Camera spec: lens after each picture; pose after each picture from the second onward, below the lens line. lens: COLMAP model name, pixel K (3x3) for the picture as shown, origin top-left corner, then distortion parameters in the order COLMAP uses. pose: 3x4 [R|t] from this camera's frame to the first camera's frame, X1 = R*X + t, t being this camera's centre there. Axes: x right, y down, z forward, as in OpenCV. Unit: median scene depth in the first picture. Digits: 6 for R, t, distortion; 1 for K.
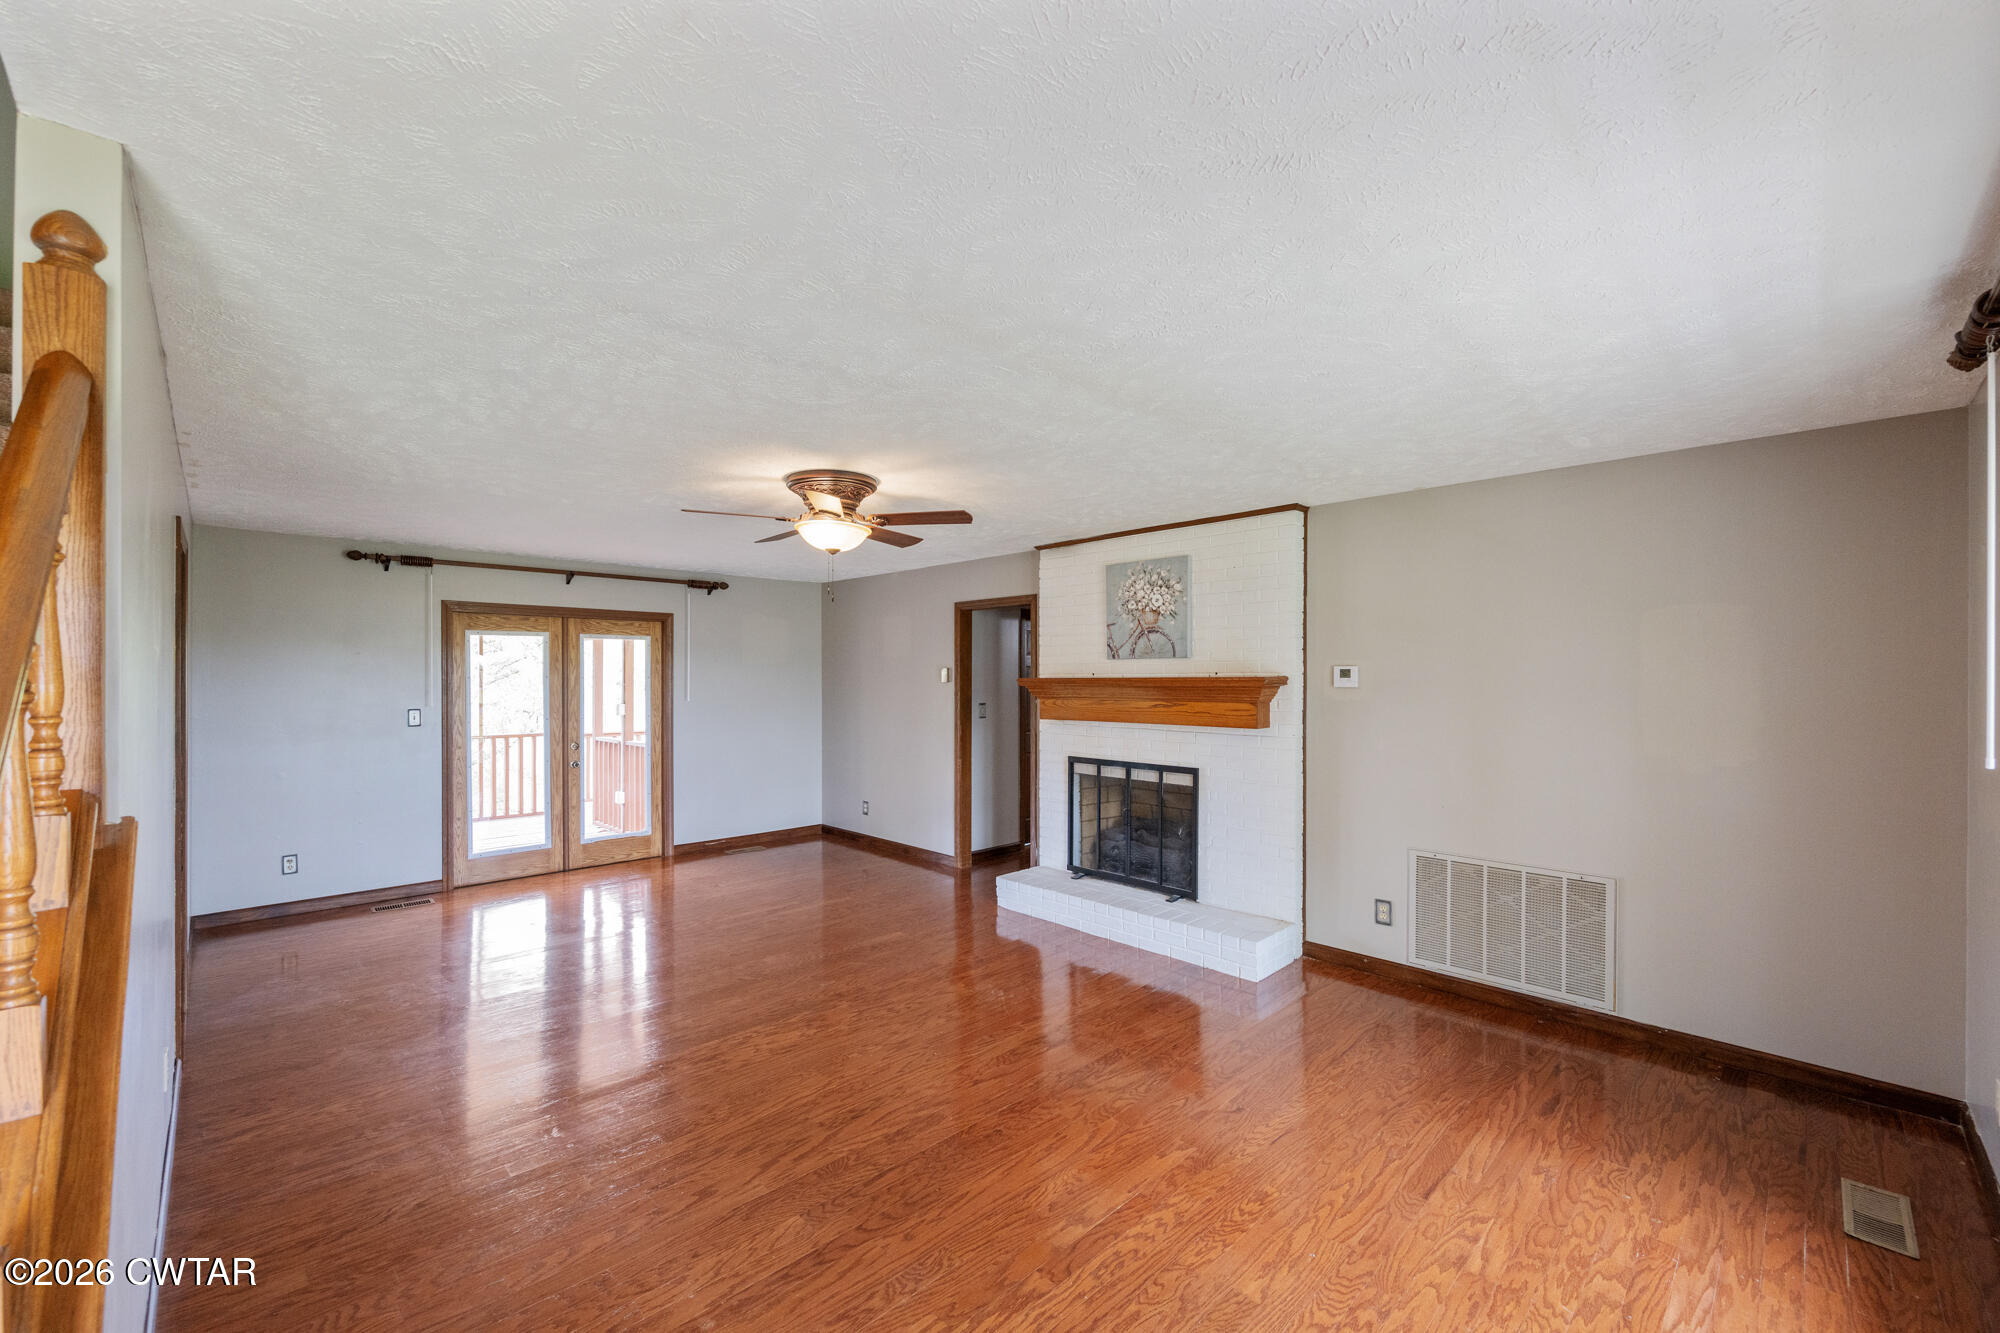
lens RADIAL K [[805.1, 0, 992.0], [0, 805.1, 678.2], [0, 0, 1]] dist [-0.003523, -0.000056]
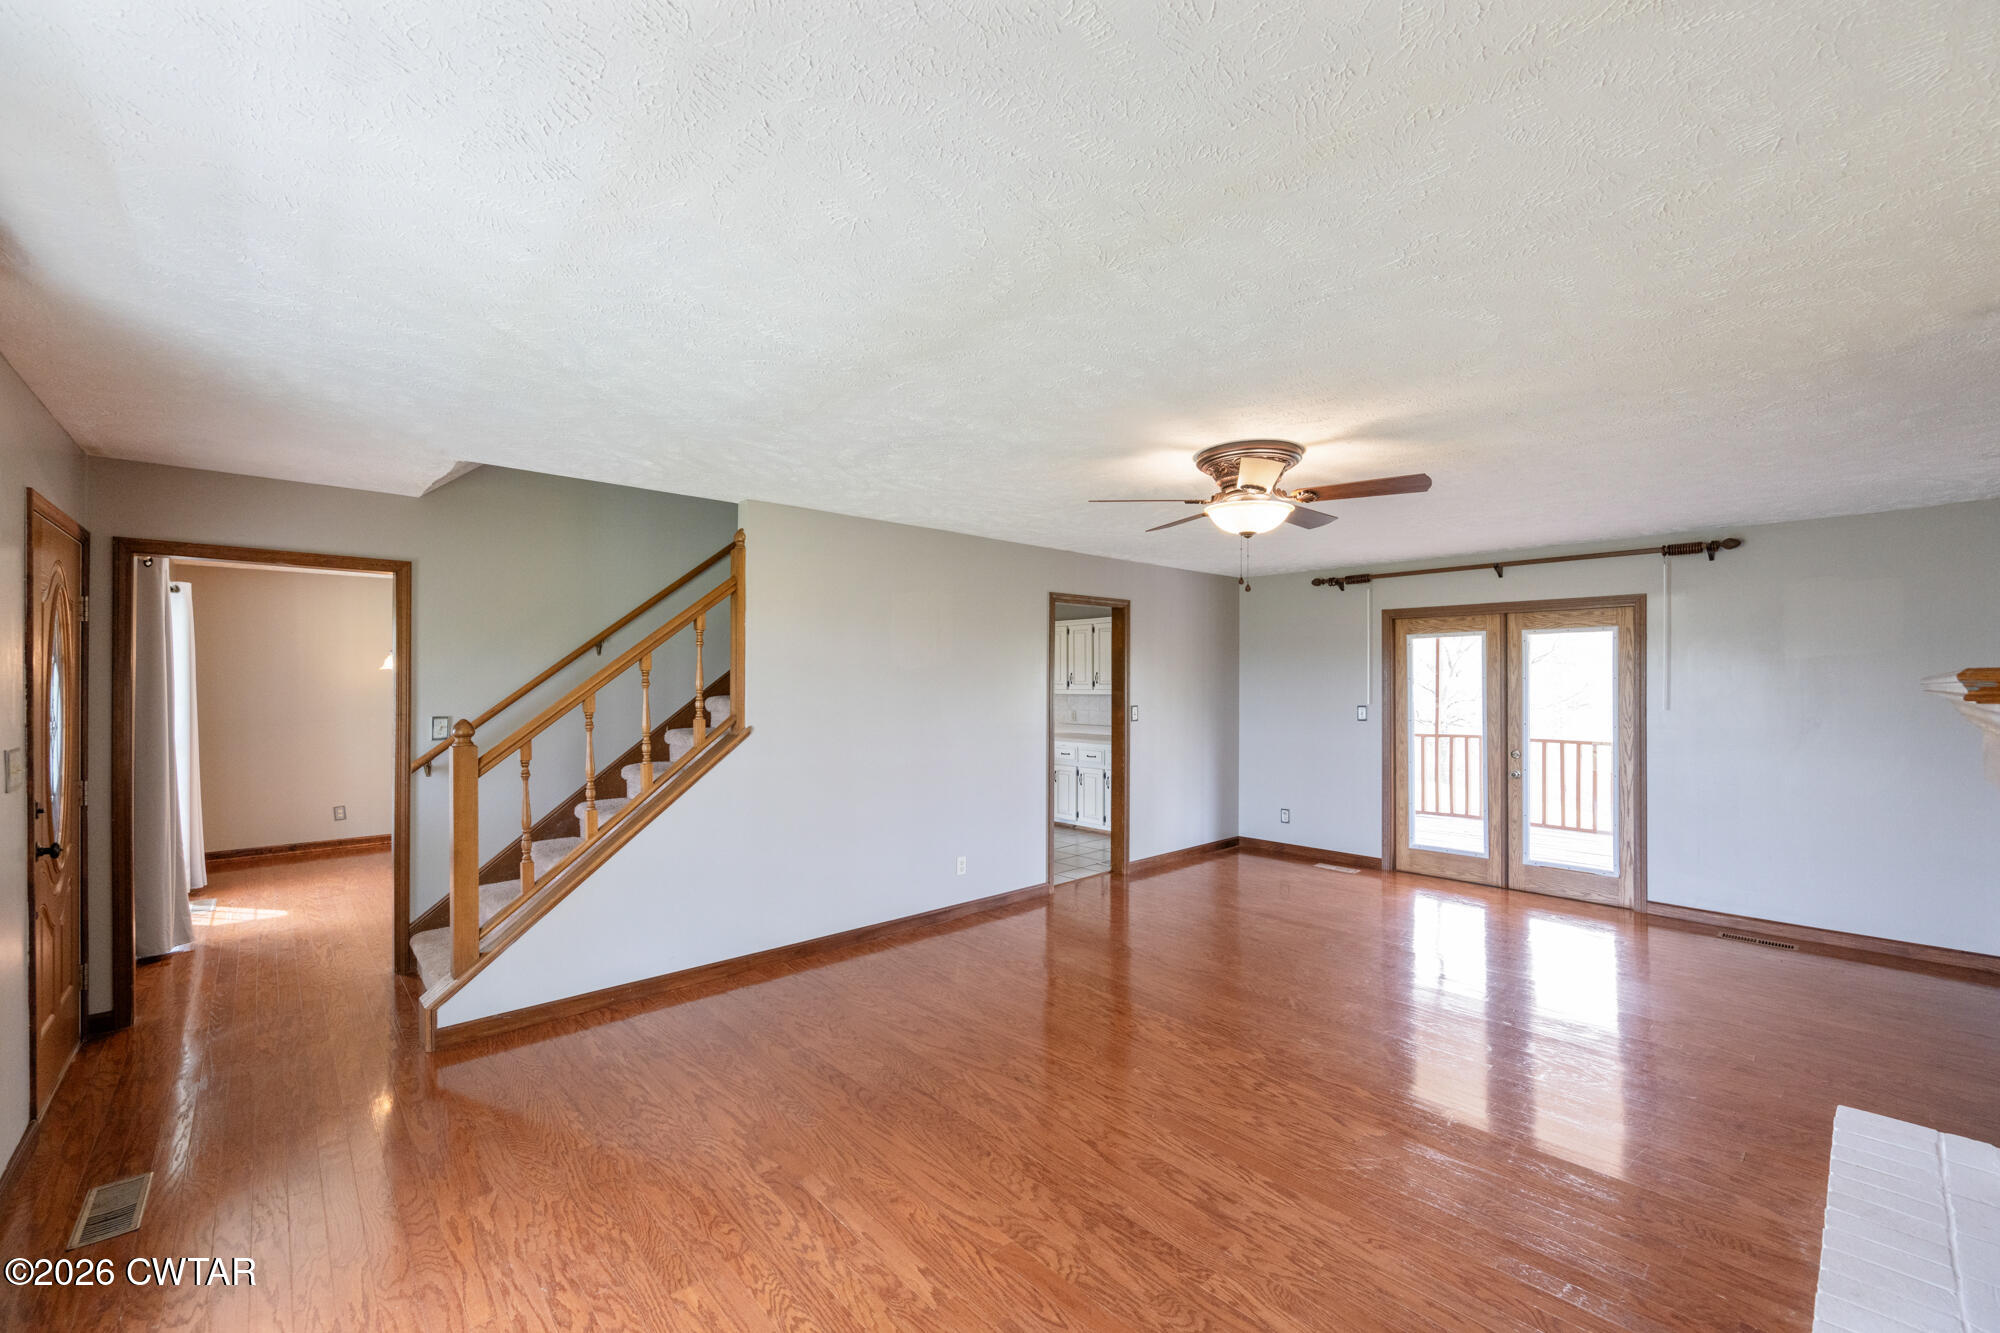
lens RADIAL K [[805.1, 0, 992.2], [0, 805.1, 674.6], [0, 0, 1]] dist [-0.003523, -0.000056]
pose [[-0.037436, -0.006530, -0.999278, 0.430764], [0.000086, 0.999979, -0.006537, 0.000731], [0.999299, -0.000331, -0.037435, 0.465734]]
